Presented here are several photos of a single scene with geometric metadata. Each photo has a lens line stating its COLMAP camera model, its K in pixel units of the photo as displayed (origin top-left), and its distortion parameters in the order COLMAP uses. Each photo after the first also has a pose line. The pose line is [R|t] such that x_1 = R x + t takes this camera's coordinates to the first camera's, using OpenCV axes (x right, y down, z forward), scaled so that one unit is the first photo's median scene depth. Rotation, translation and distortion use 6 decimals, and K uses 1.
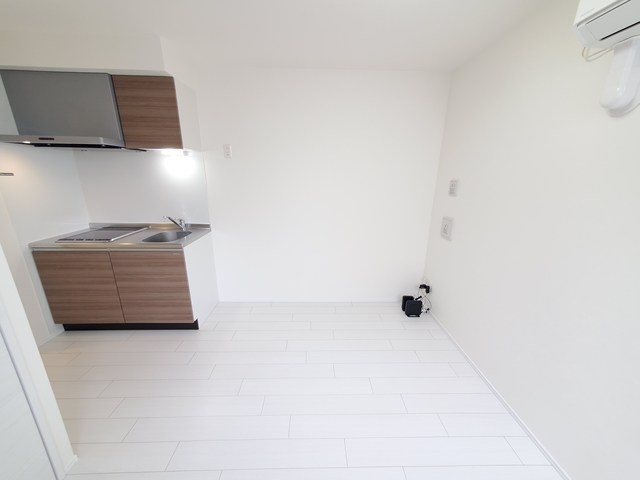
lens RADIAL K [[253.1, 0, 320.3], [0, 253.1, 245.7], [0, 0, 1]] dist [0.007063, 0.000407]
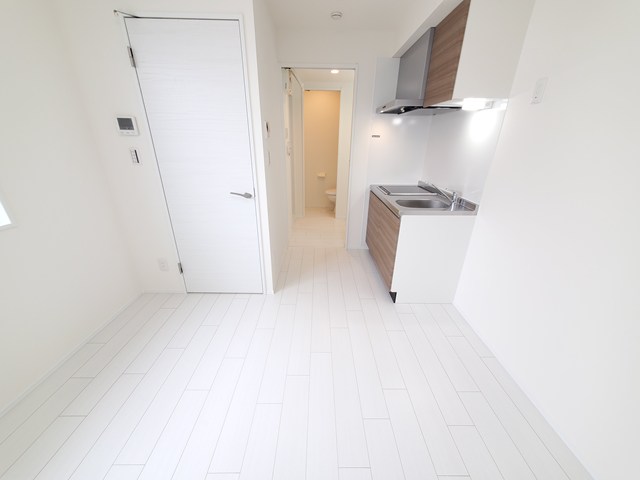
lens RADIAL K [[253.1, 0, 320.3], [0, 253.1, 245.7], [0, 0, 1]] dist [0.007063, 0.000407]
pose [[-0.014147, 0.381504, -0.924259, 0.352966], [-0.293309, 0.882105, 0.368594, -0.143706], [0.955913, 0.276307, 0.099419, 0.623673]]
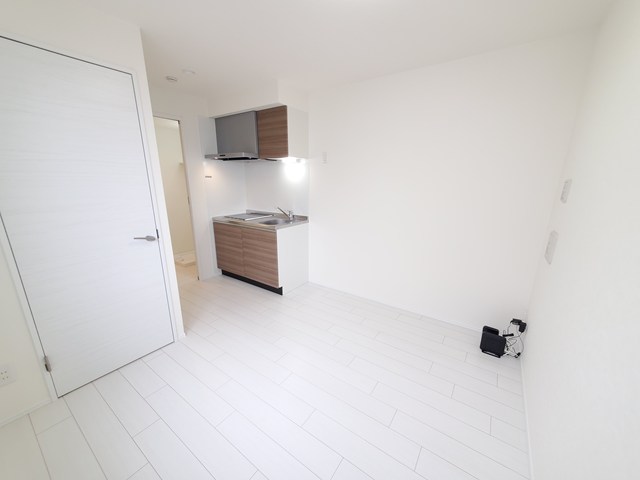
lens RADIAL K [[253.1, 0, 320.3], [0, 253.1, 245.7], [0, 0, 1]] dist [0.007063, 0.000407]
pose [[0.804293, 0.147632, -0.575602, 0.413801], [-0.164674, 0.986084, 0.022814, 0.020177], [0.570961, 0.076437, 0.817411, 0.037104]]
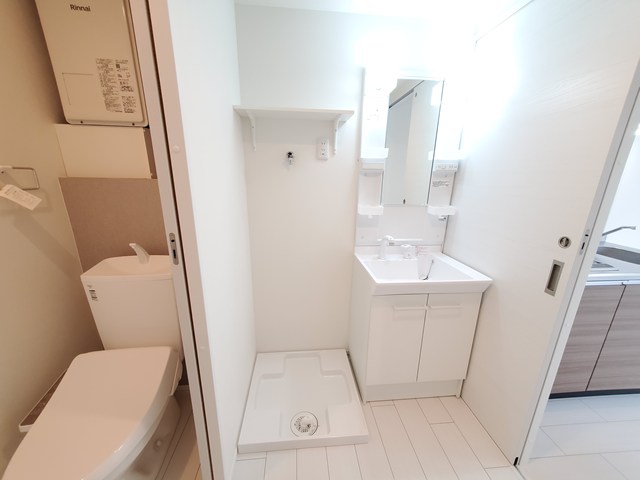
lens RADIAL K [[253.1, 0, 320.3], [0, 253.1, 245.7], [0, 0, 1]] dist [0.007063, 0.000407]
pose [[0.997415, -0.013484, 0.070575, -1.545196], [0.014059, 0.999872, -0.007649, -0.076533], [-0.070463, 0.008621, 0.997477, 0.402024]]
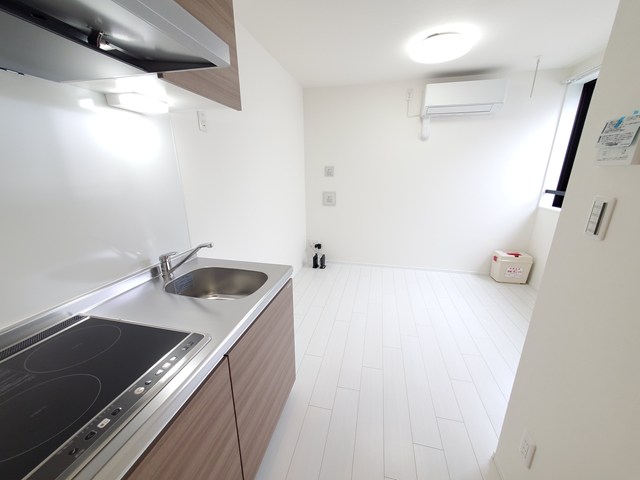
lens RADIAL K [[253.1, 0, 320.3], [0, 253.1, 245.7], [0, 0, 1]] dist [0.007063, 0.000407]
pose [[0.244729, -0.277430, 0.929054, -1.047071], [0.275150, 0.938671, 0.207823, -0.143716], [-0.929732, 0.204768, 0.306054, 0.690744]]
